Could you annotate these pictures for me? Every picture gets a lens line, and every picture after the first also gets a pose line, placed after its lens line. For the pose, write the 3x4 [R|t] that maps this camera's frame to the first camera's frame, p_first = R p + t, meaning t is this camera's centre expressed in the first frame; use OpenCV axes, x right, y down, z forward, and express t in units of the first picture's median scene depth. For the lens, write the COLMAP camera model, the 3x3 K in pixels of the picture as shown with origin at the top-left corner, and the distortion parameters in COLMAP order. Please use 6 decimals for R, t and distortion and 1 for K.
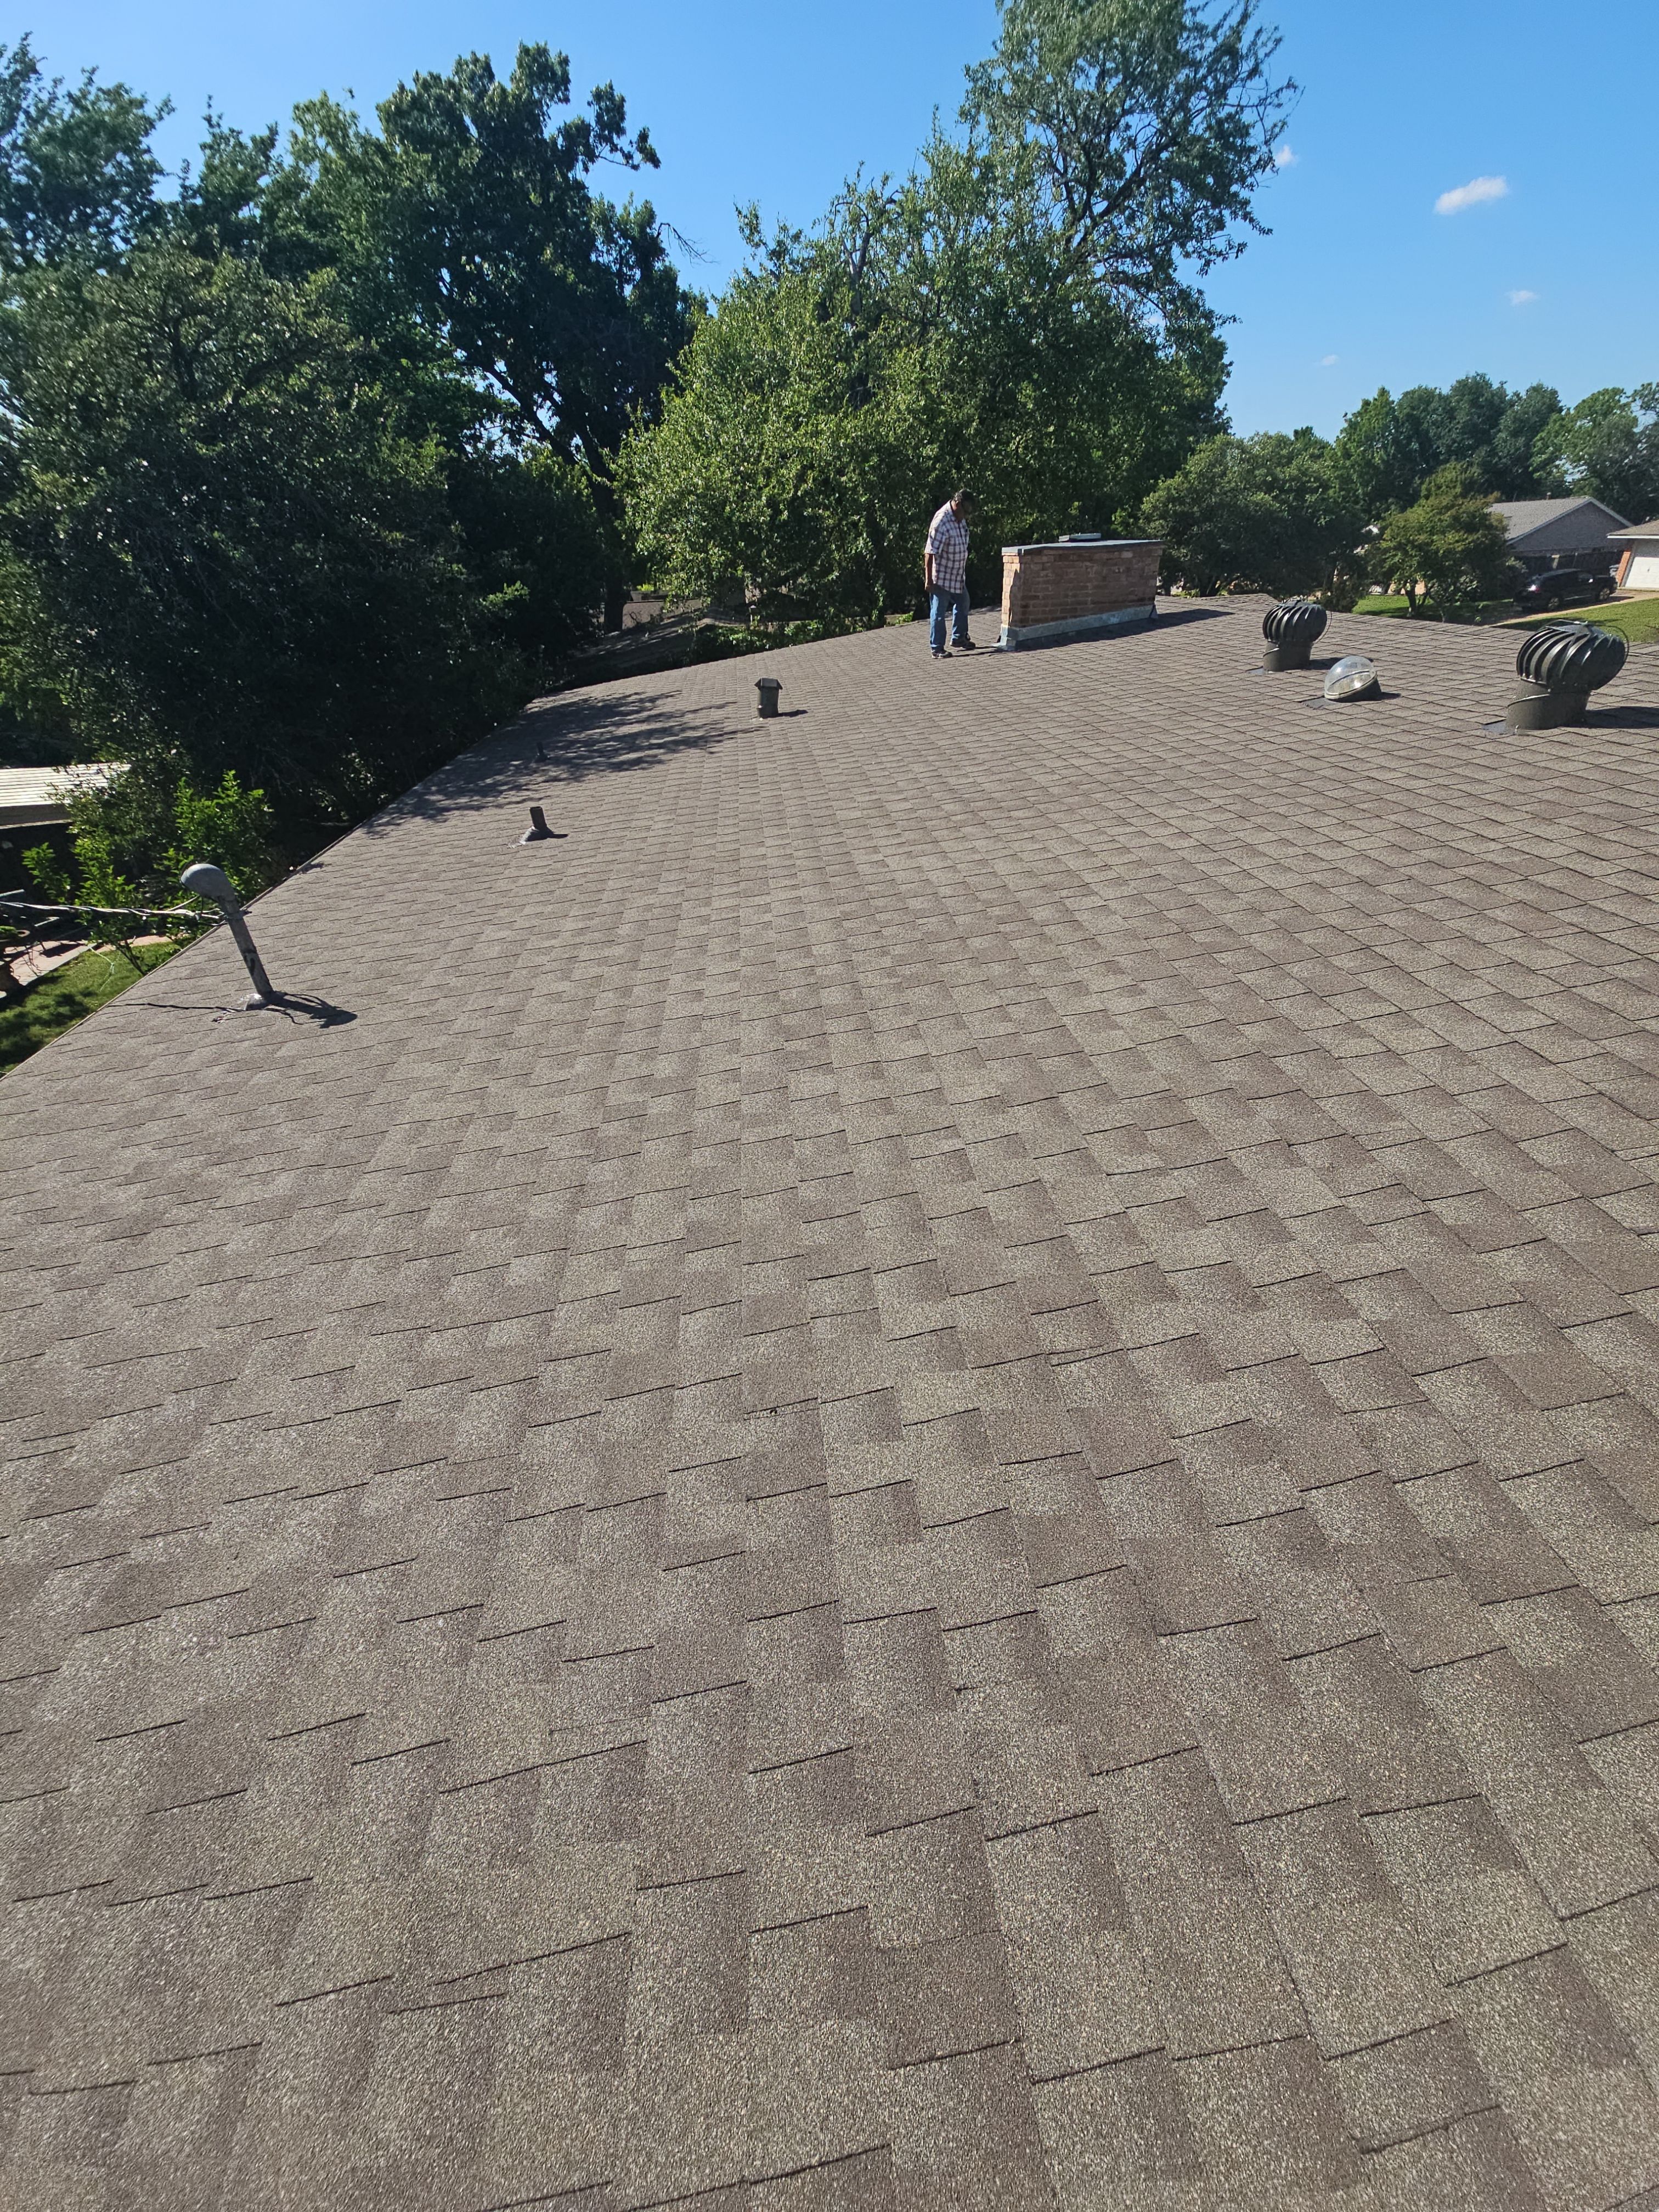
lens RADIAL K [[882.1, 0, 829.5], [0, 882.1, 1106.0], [0, 0, 1]] dist [0.003159, -0.005569]
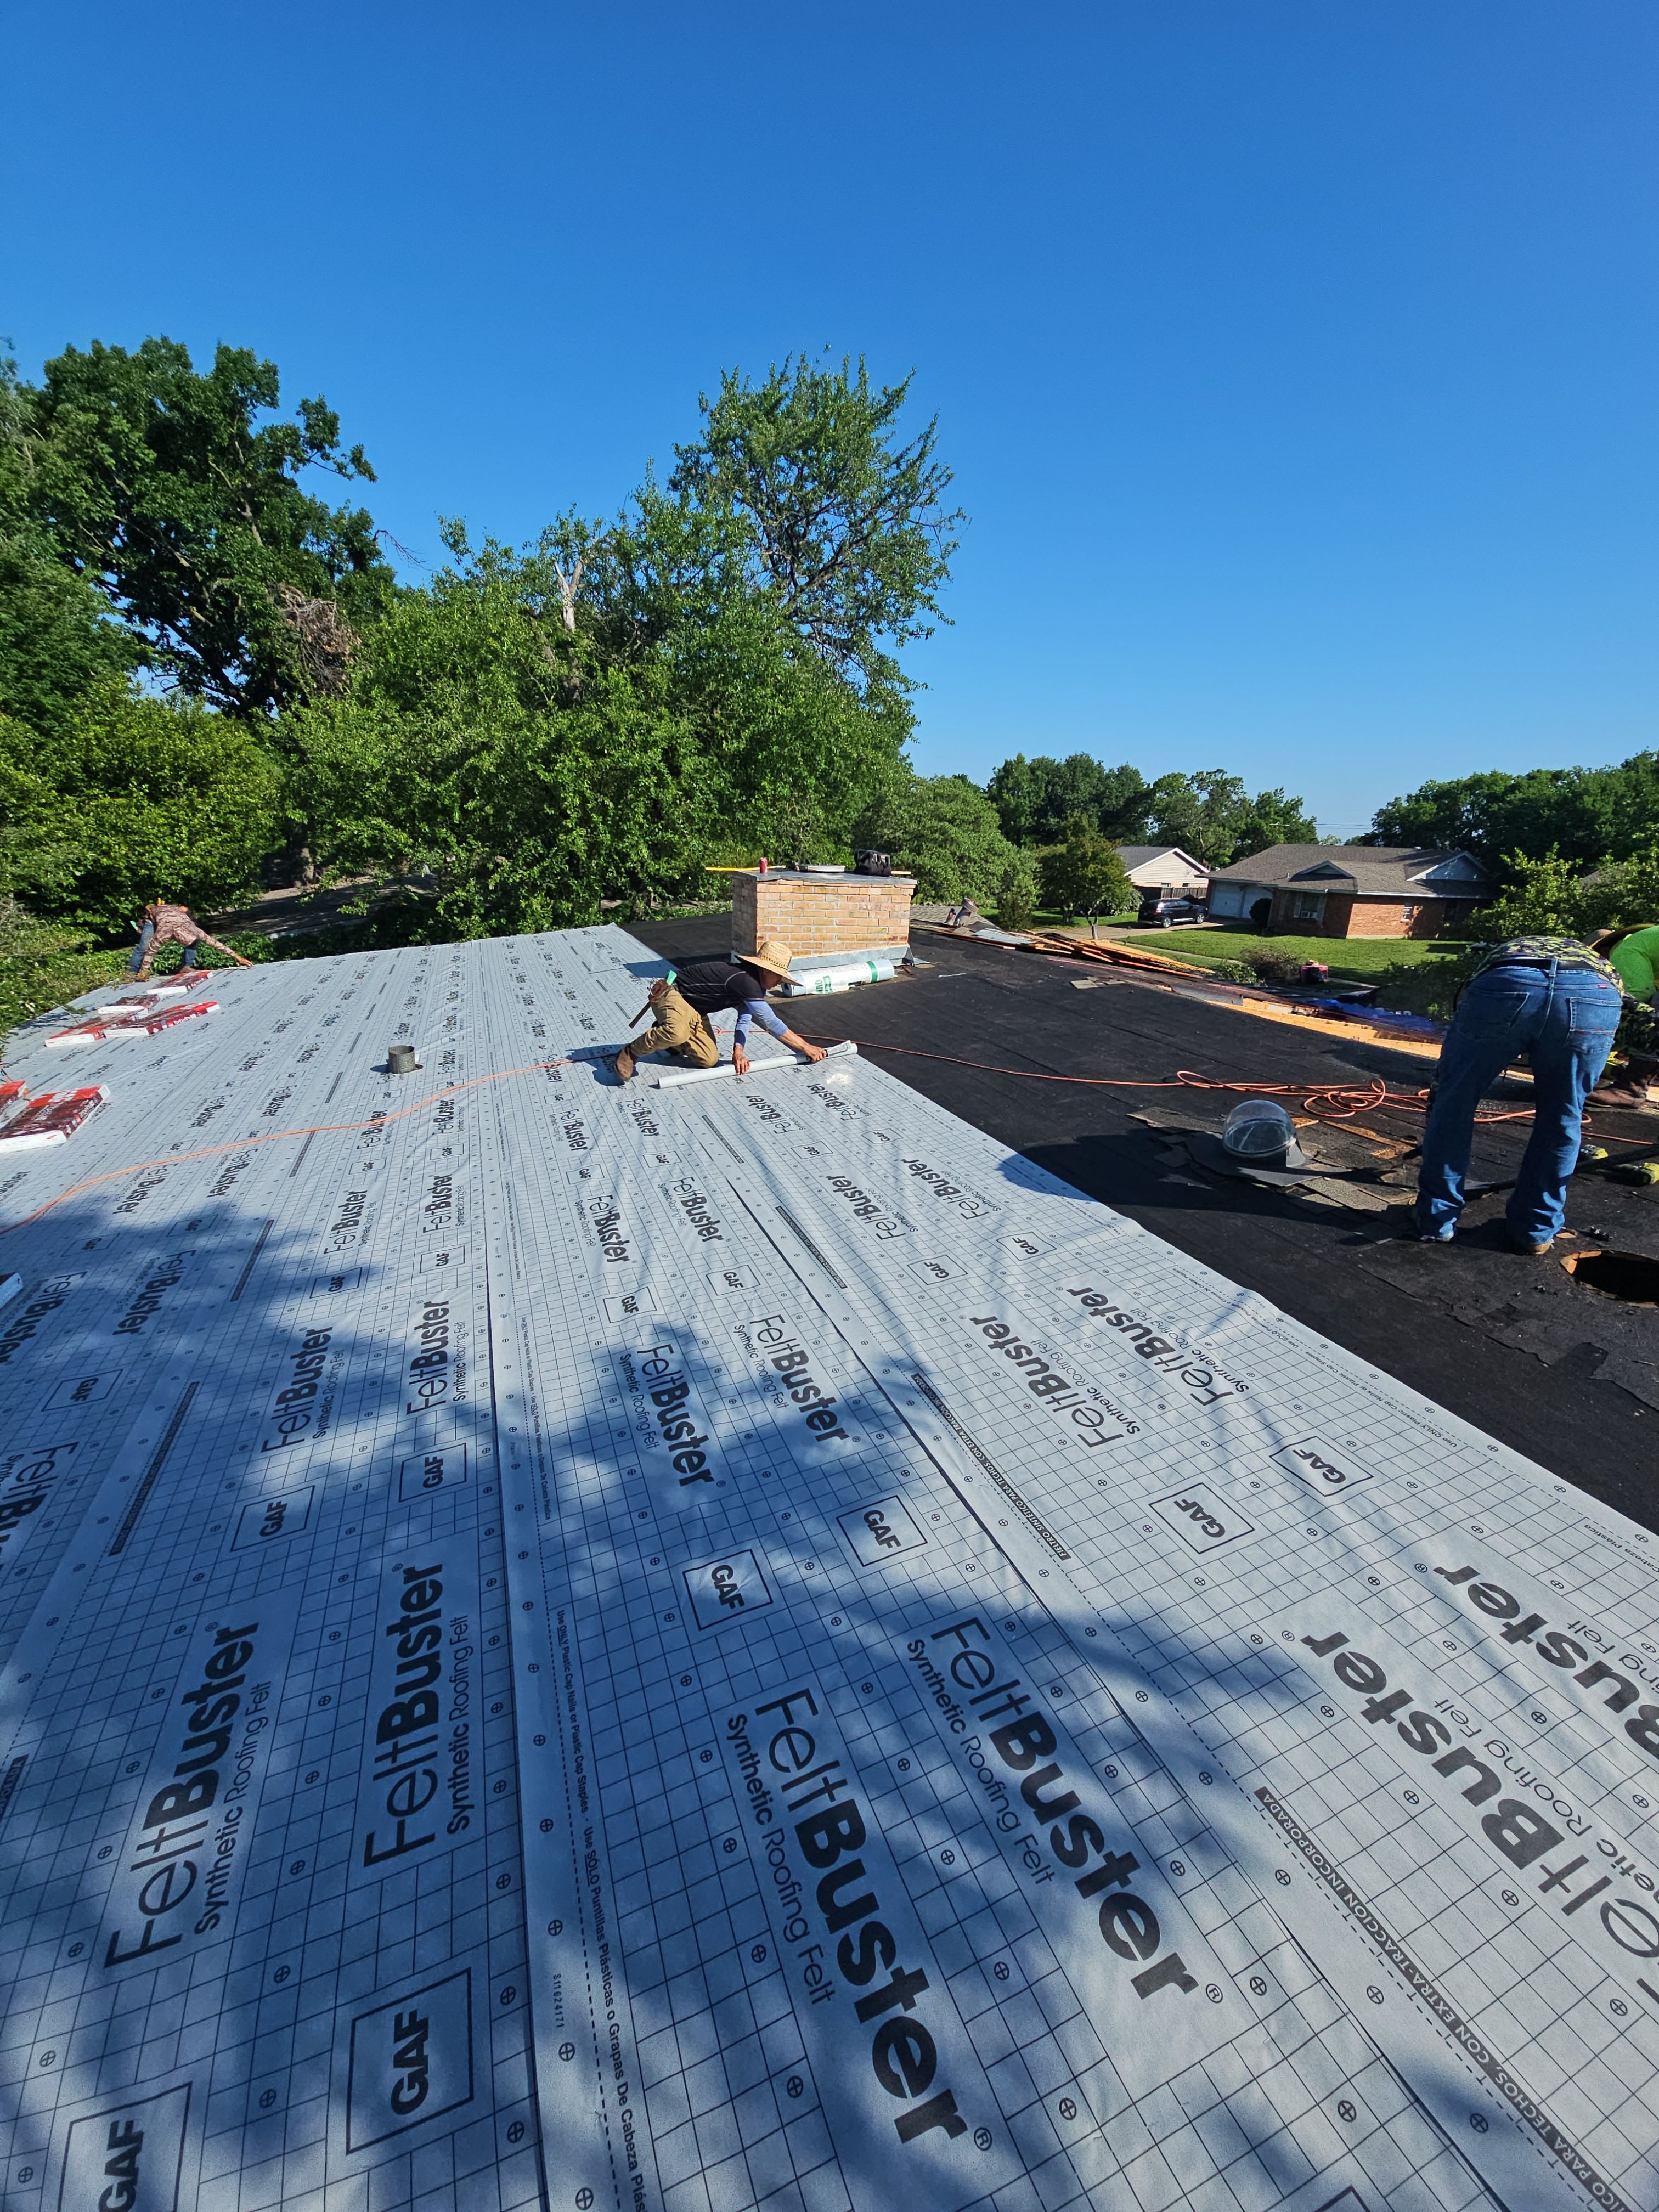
lens RADIAL K [[882.1, 0, 829.5], [0, 882.1, 1106.0], [0, 0, 1]] dist [0.003159, -0.005569]
pose [[0.956922, 0.004769, 0.290307, 0.024517], [0.071402, 0.965294, -0.251216, -0.113671], [-0.281430, 0.261122, 0.923370, 0.145098]]
